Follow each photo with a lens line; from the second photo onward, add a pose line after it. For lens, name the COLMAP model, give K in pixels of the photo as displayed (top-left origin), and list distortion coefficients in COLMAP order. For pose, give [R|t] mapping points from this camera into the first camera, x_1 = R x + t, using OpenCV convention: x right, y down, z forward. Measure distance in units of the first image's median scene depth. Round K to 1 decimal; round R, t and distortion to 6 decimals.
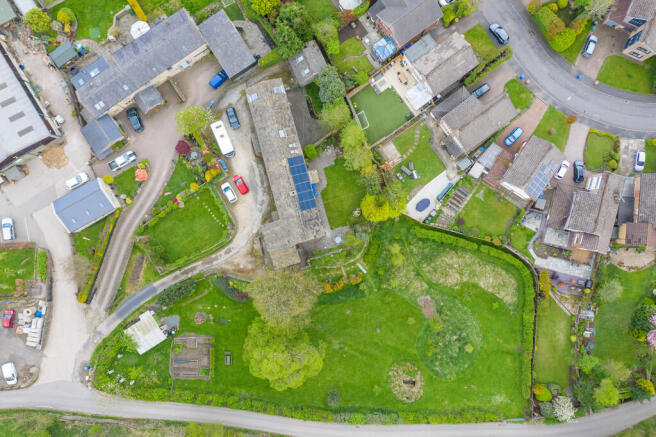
lens RADIAL K [[530.3, 0, 328.0], [0, 530.3, 218.5], [0, 0, 1]] dist [0.003491, 0.002784]
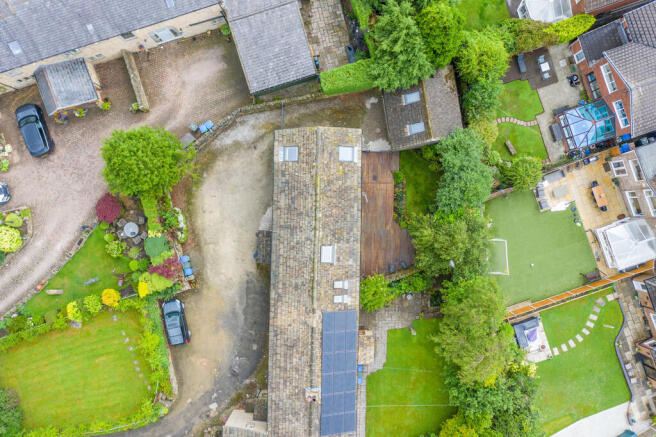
lens RADIAL K [[530.3, 0, 328.0], [0, 530.3, 218.5], [0, 0, 1]] dist [0.003491, 0.002784]
pose [[0.958365, 0.285299, 0.011892, -0.095707], [-0.285508, 0.958091, 0.023400, -0.190141], [-0.004717, -0.025821, 0.999655, 0.538529]]
